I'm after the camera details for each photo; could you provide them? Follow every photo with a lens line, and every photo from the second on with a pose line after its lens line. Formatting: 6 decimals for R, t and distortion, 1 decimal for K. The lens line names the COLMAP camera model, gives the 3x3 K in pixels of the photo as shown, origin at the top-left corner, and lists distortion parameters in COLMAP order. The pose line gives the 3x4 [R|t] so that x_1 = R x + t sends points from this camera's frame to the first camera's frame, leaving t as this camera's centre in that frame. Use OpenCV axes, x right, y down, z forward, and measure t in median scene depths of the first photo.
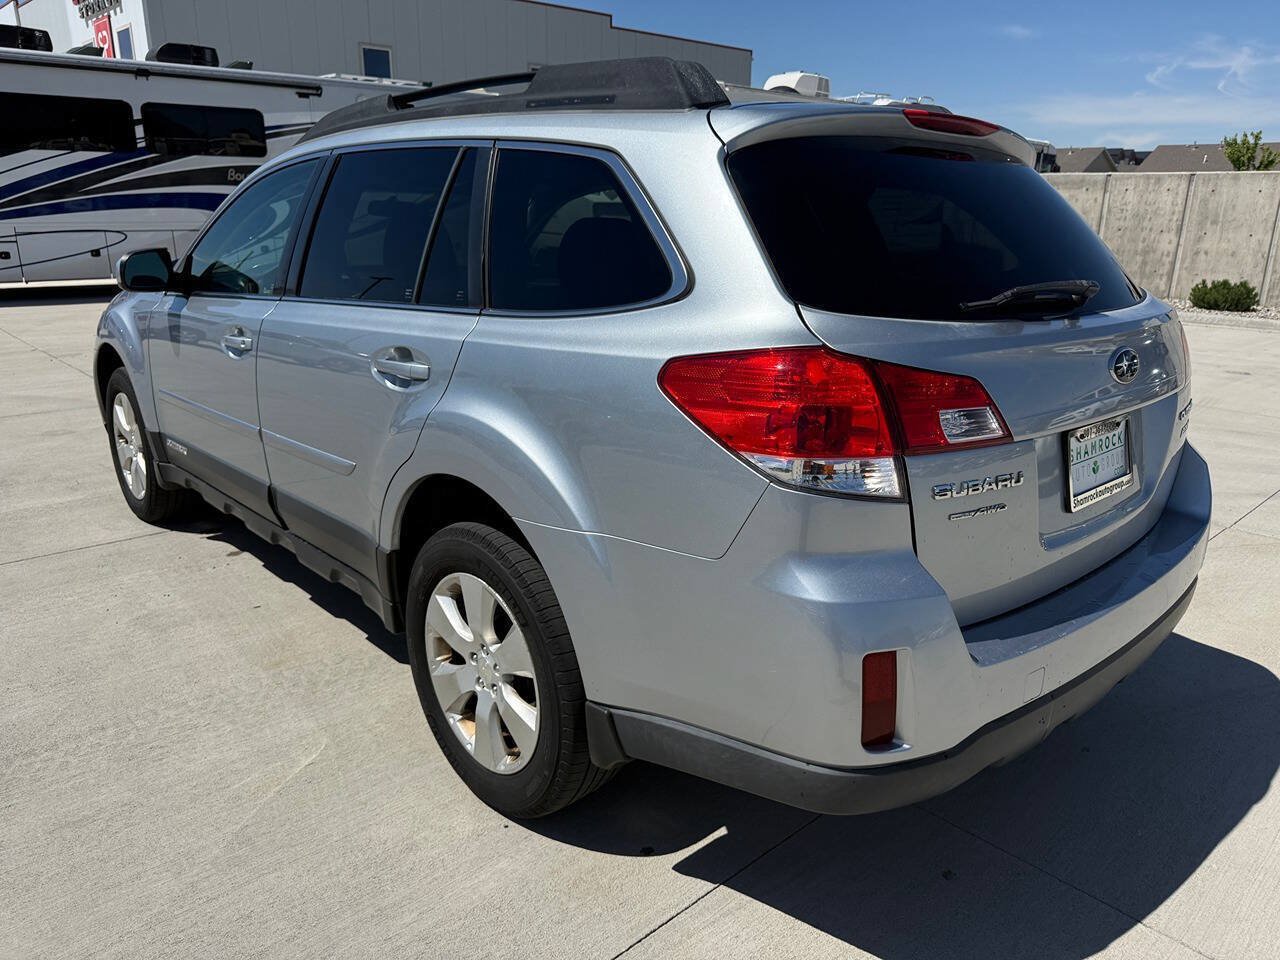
lens RADIAL K [[938.3, 0, 648.4], [0, 938.3, 486.5], [0, 0, 1]] dist [-0.012214, -0.002678]
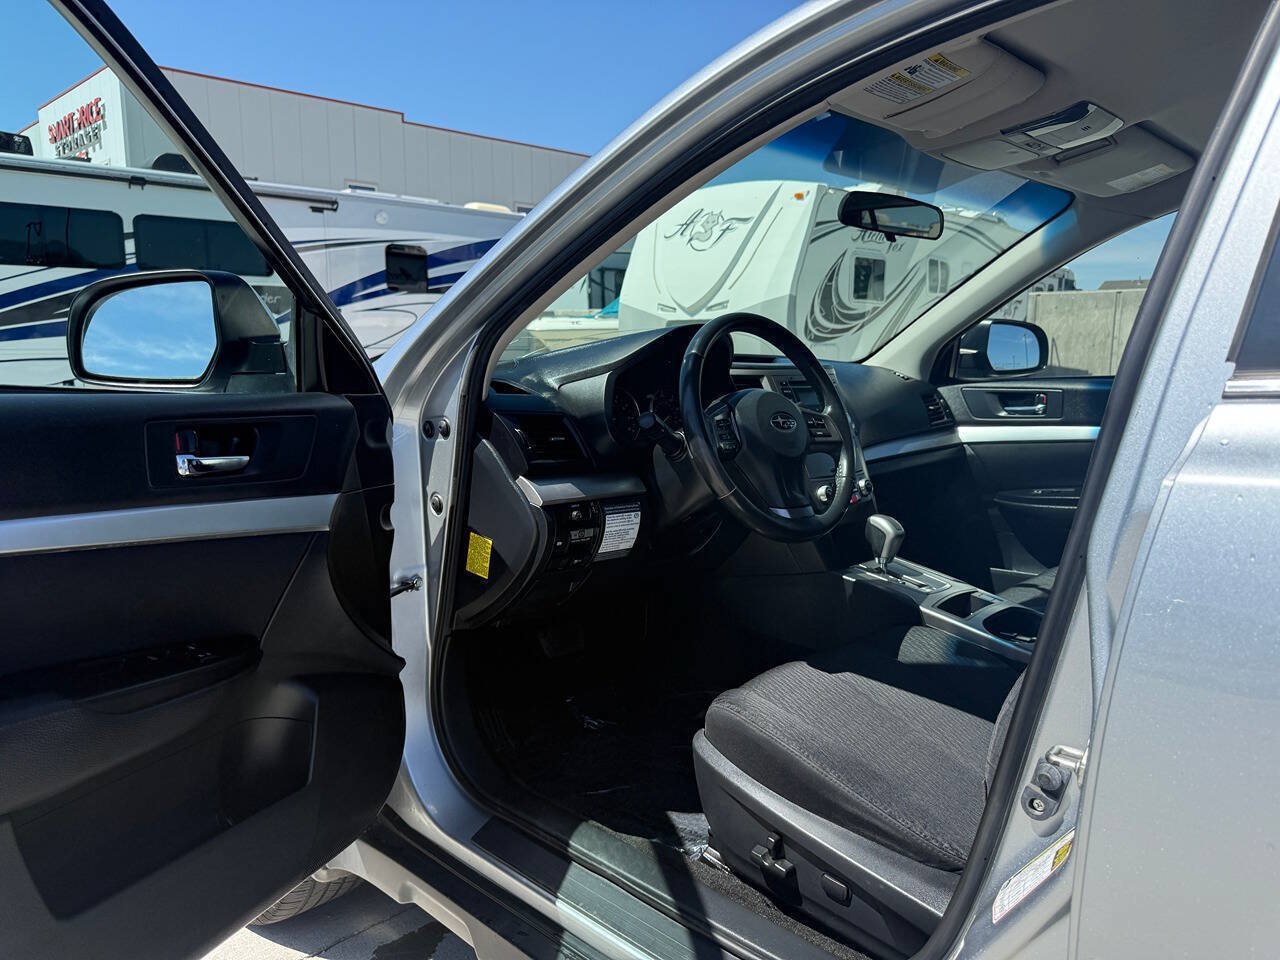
lens RADIAL K [[916.9, 0, 615.6], [0, 916.9, 480.0], [0, 0, 1]] dist [-0.007227, -0.001973]
pose [[0.999484, -0.012597, 0.029560, -0.123269], [0.016686, 0.989662, -0.142444, -0.038515], [-0.027460, 0.142864, 0.989361, 0.180284]]
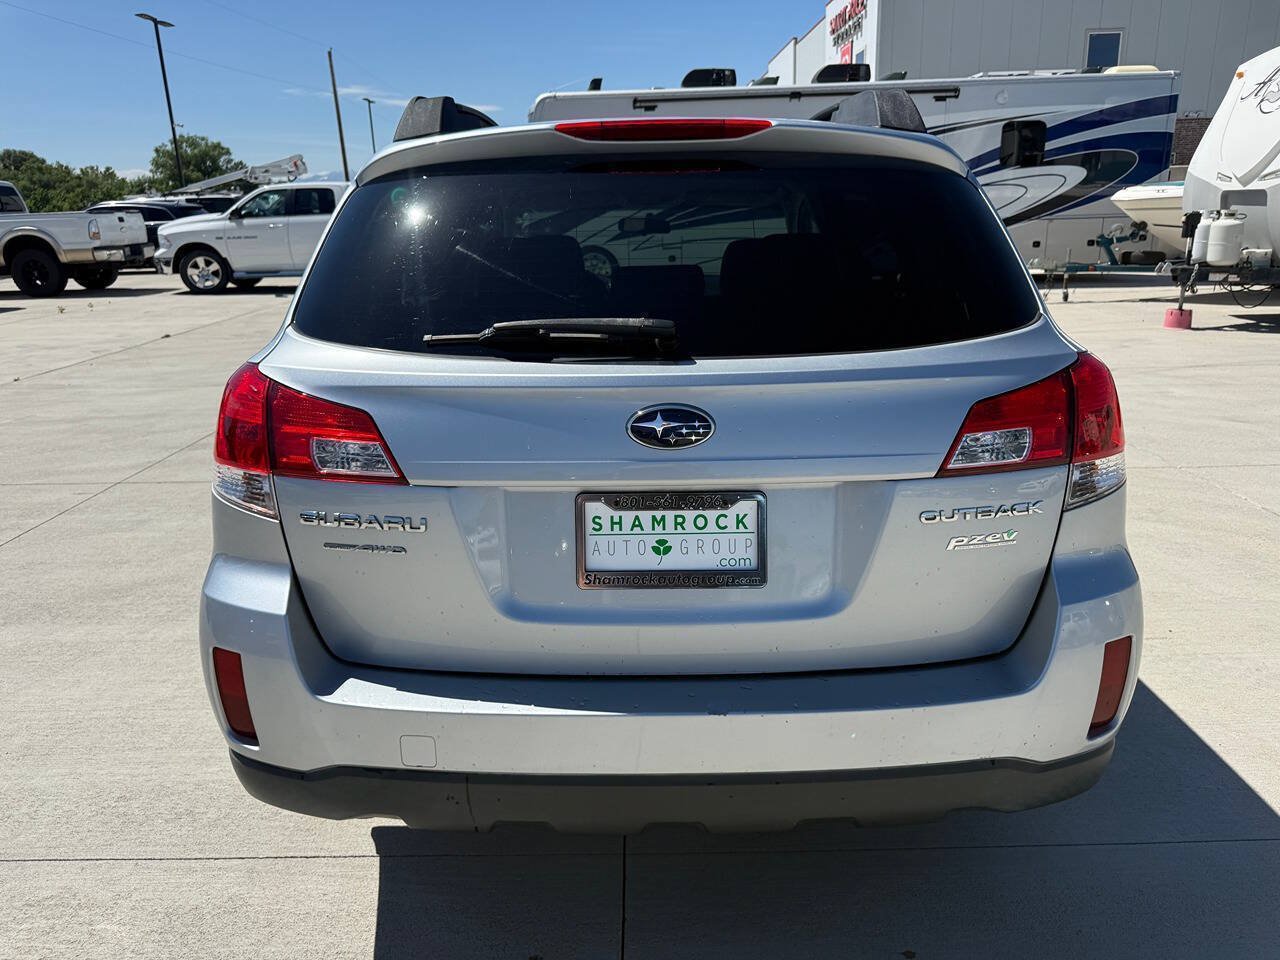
lens RADIAL K [[938.3, 0, 634.1], [0, 938.3, 469.1], [0, 0, 1]] dist [-0.012214, -0.002678]
pose [[0.726196, 0.147504, -0.671477, 0.142601], [-0.156502, 0.986537, 0.047458, -0.017321], [0.669437, 0.070624, 0.739504, 0.054203]]
